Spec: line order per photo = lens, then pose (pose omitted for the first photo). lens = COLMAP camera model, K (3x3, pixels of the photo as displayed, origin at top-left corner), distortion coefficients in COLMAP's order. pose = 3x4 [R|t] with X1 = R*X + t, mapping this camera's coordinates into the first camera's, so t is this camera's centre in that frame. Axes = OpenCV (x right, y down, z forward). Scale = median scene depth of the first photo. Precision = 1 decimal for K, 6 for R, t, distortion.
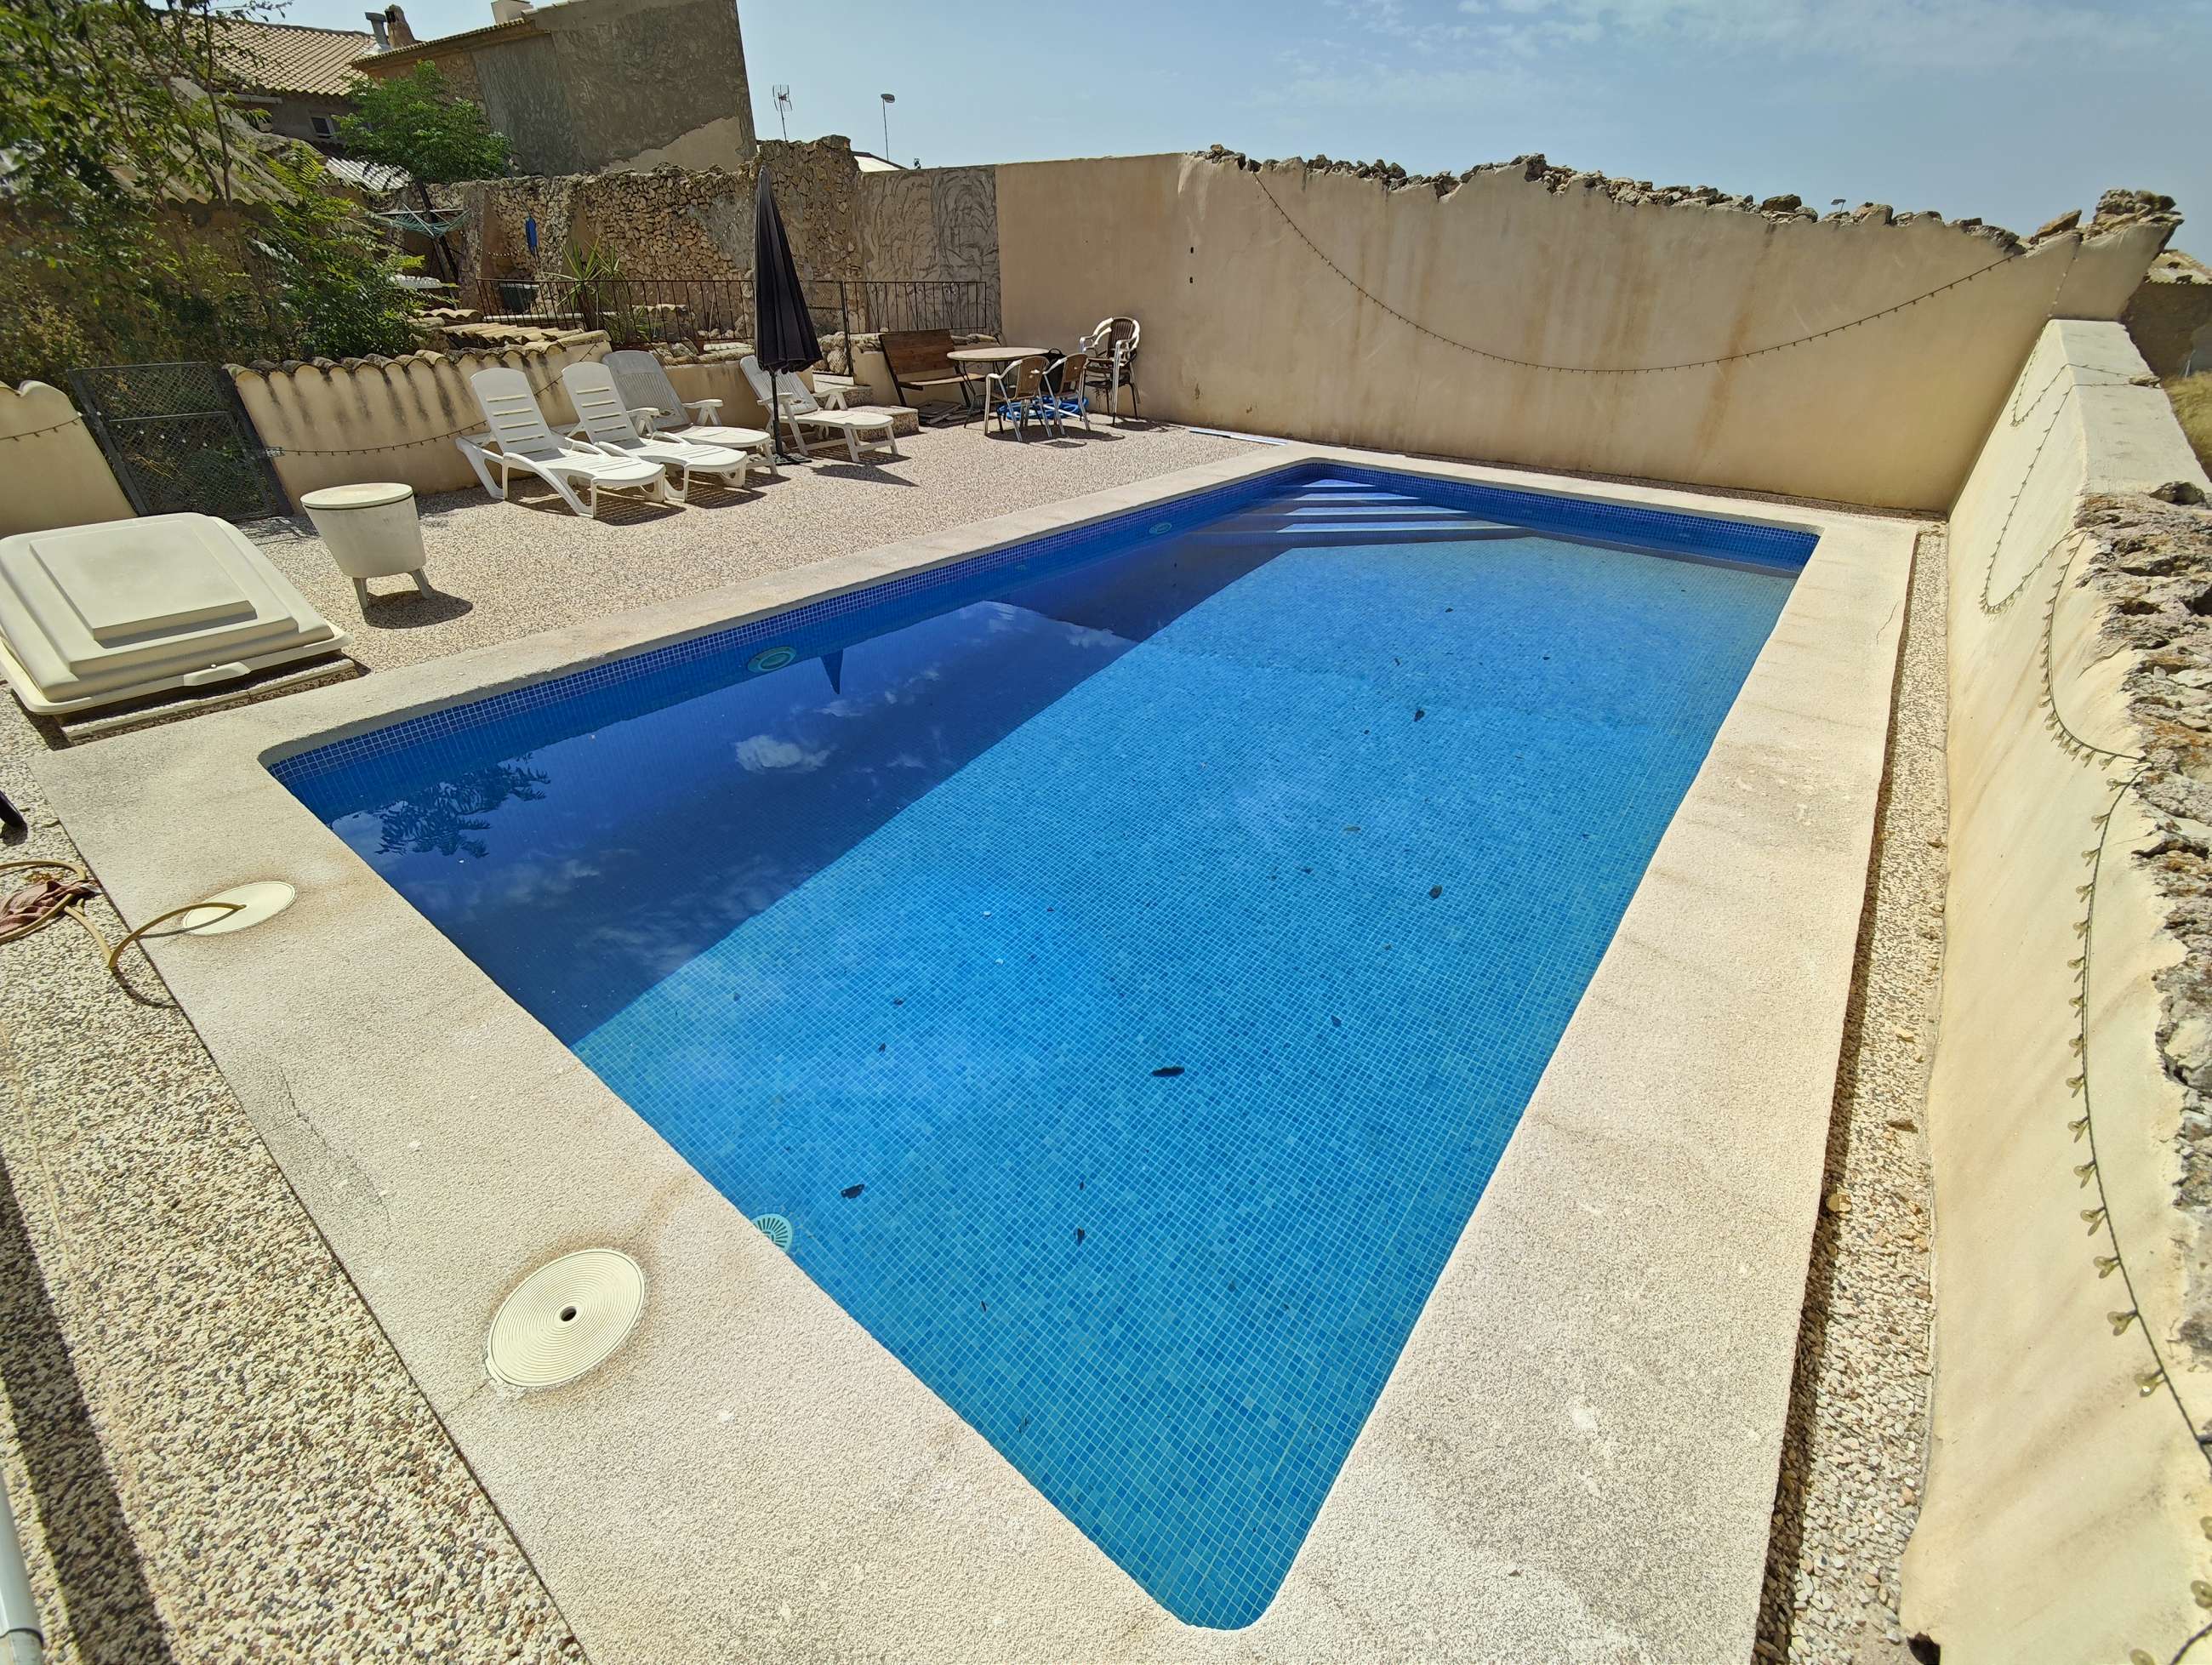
lens RADIAL K [[924.8, 0, 1098.0], [0, 924.8, 823.0], [0, 0, 1]] dist [-0.013270, 0.006503]
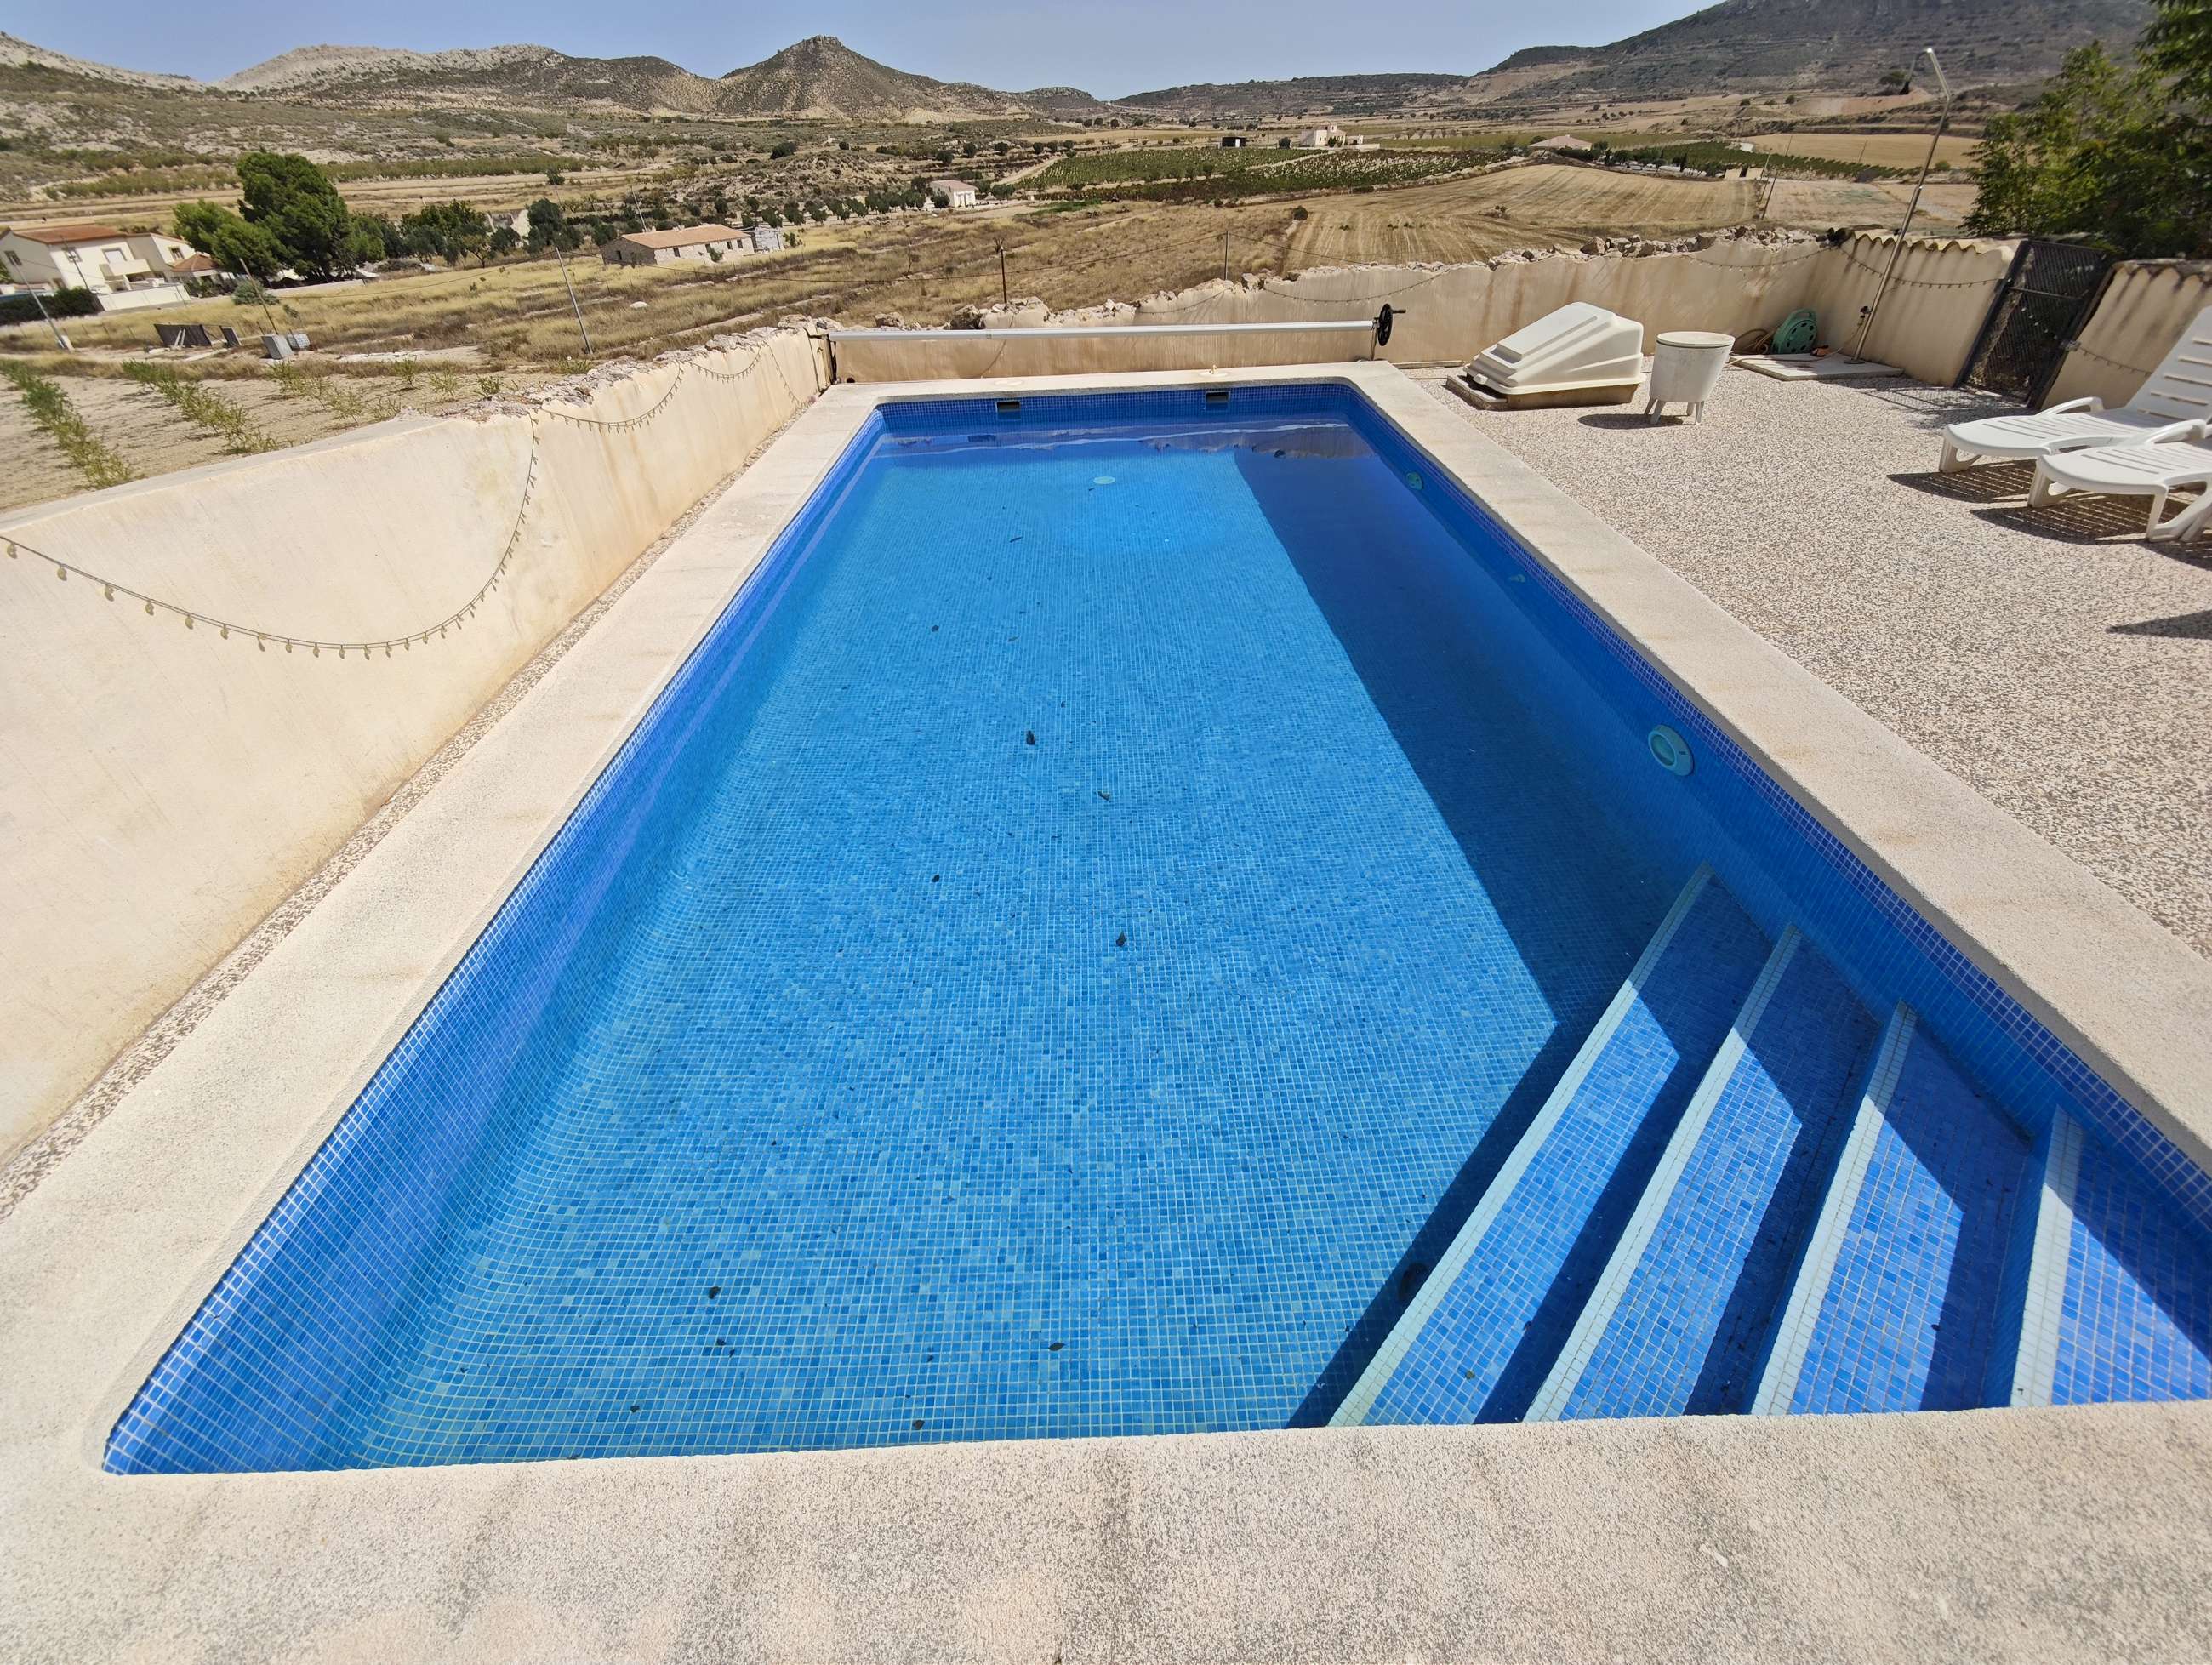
lens RADIAL K [[907.9, 0, 1106.0], [0, 907.9, 832.5], [0, 0, 1]] dist [0.006741, -0.005644]
pose [[-0.769807, 0.399536, -0.497763, 0.447248], [-0.308256, 0.450159, 0.838054, -0.476698], [0.558906, 0.798578, -0.223376, 0.750578]]
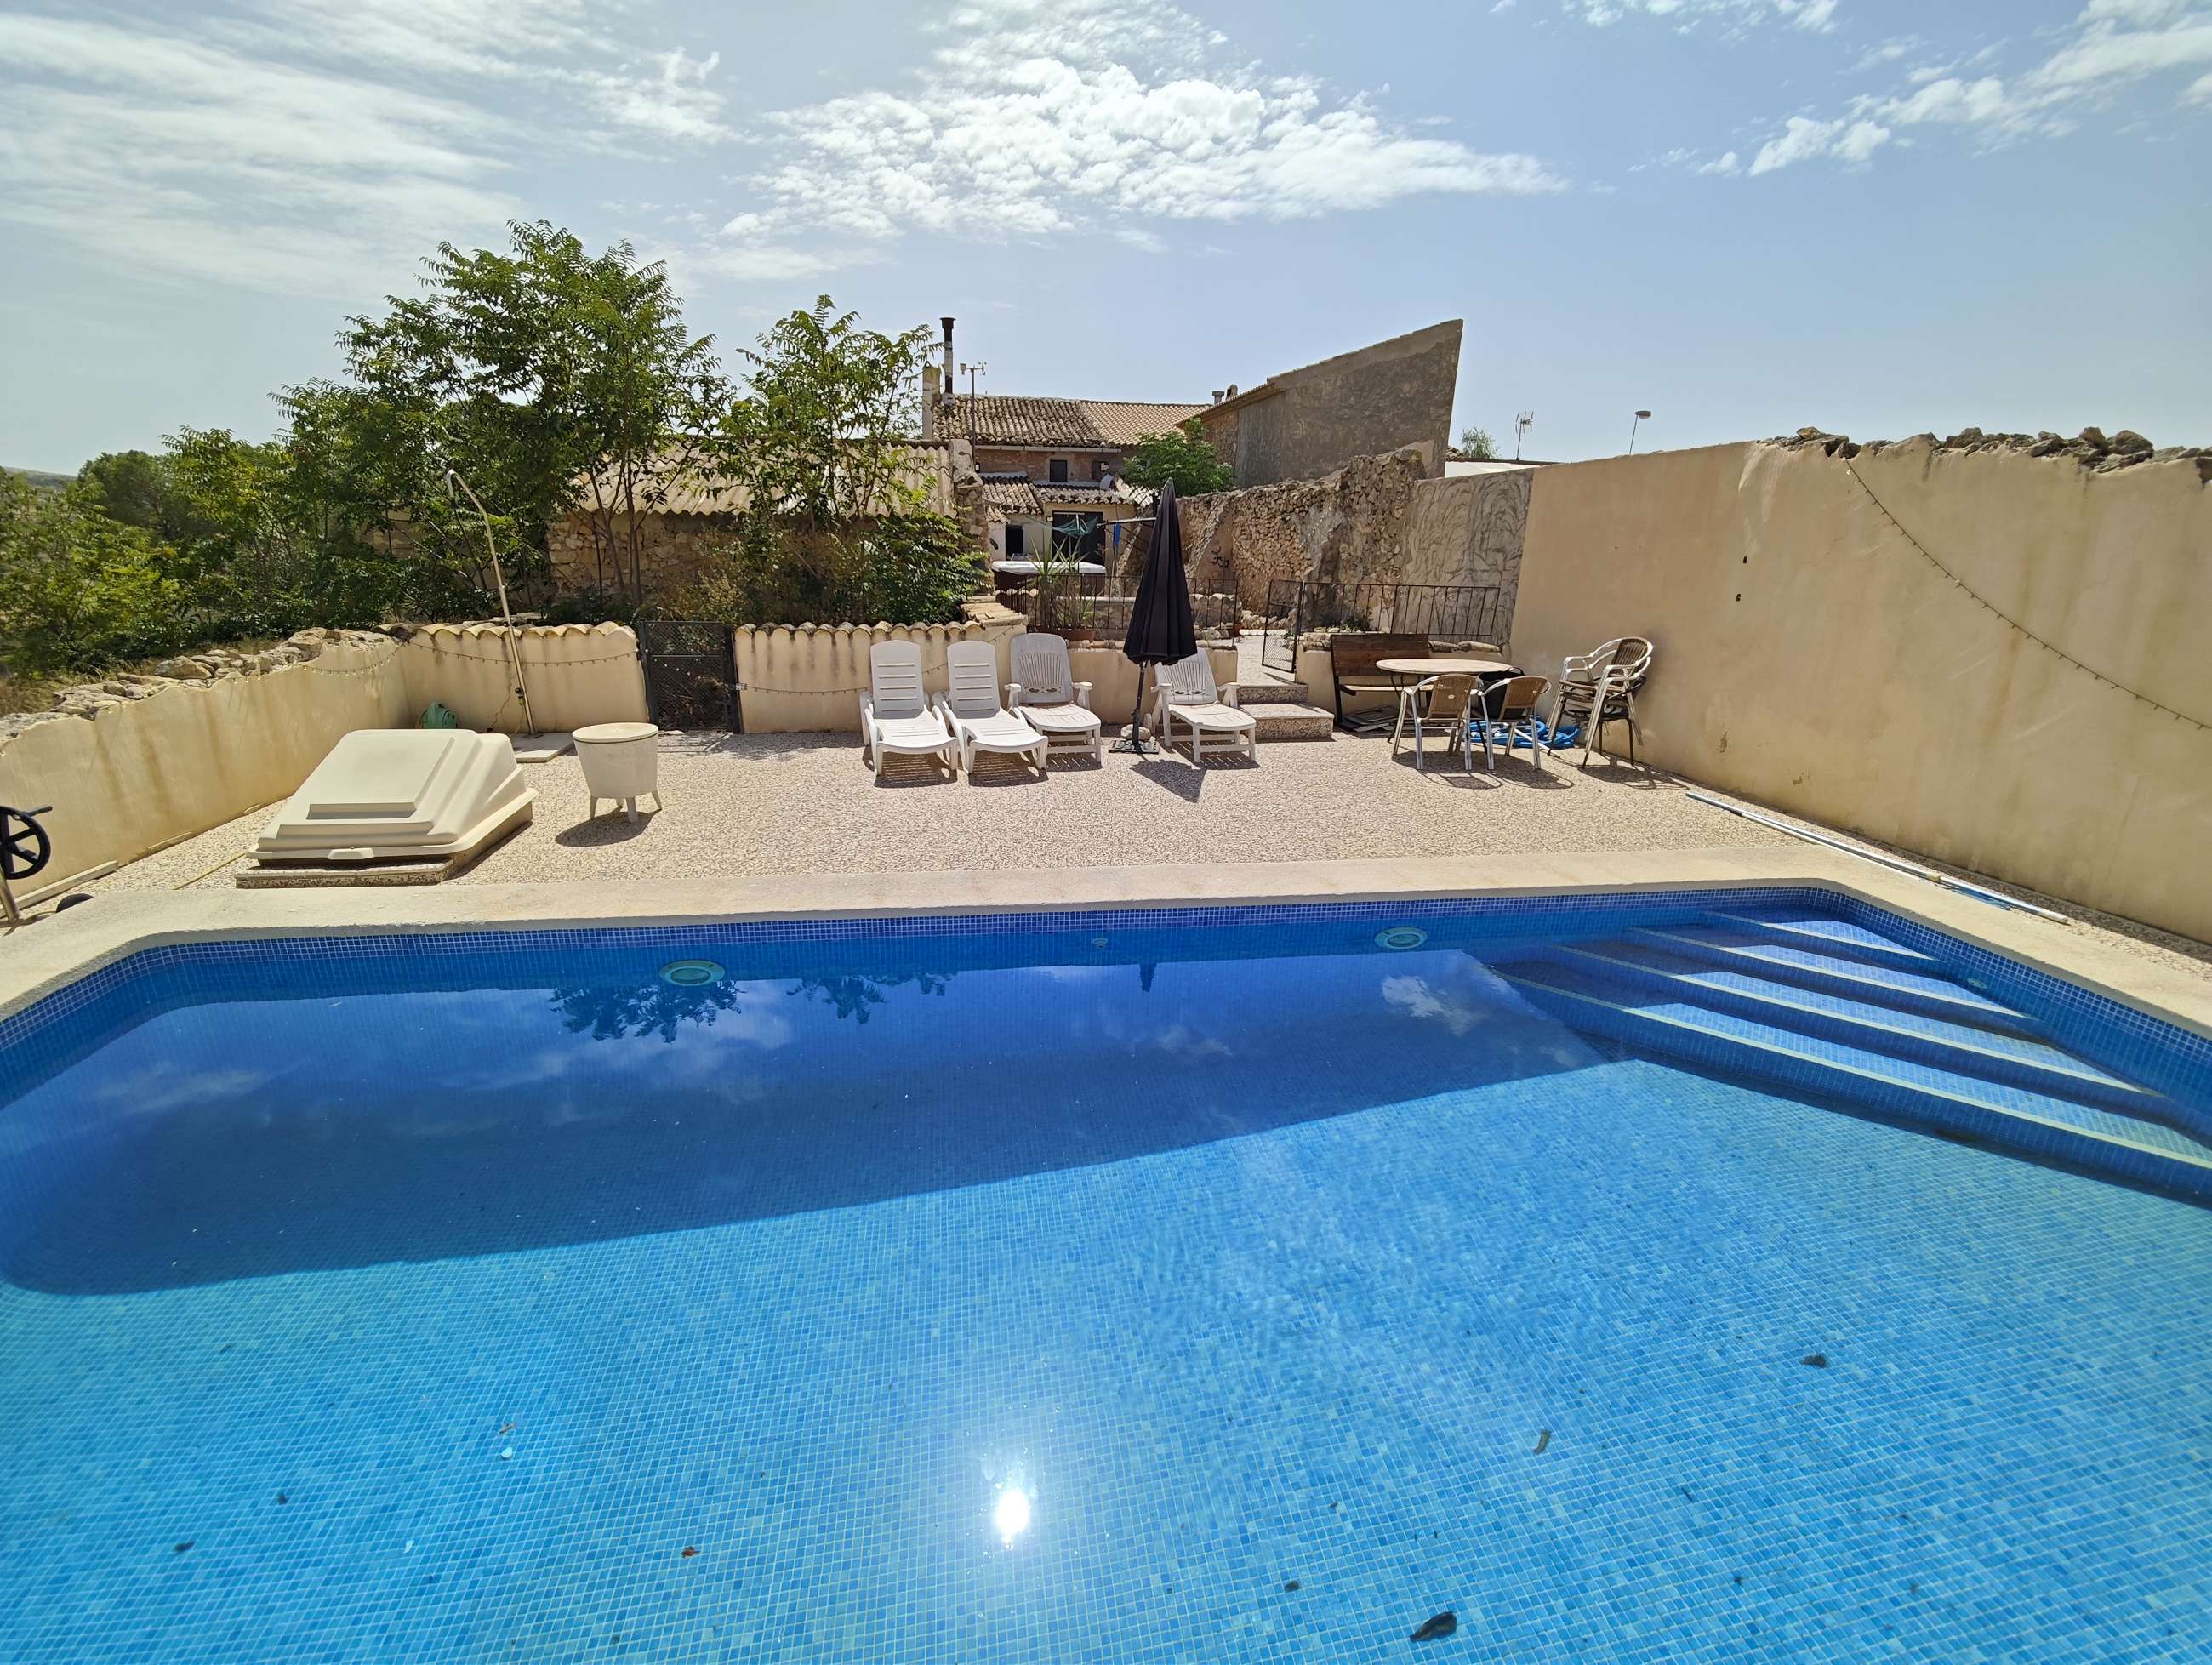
lens RADIAL K [[918.6, 0, 1094.6], [0, 918.6, 821.7], [0, 0, 1]] dist [-0.001144, -0.000137]
pose [[0.738957, 0.200945, -0.643089, 0.240457], [-0.363601, 0.922502, -0.129552, -0.172226], [0.567218, 0.329561, 0.754754, 0.263681]]
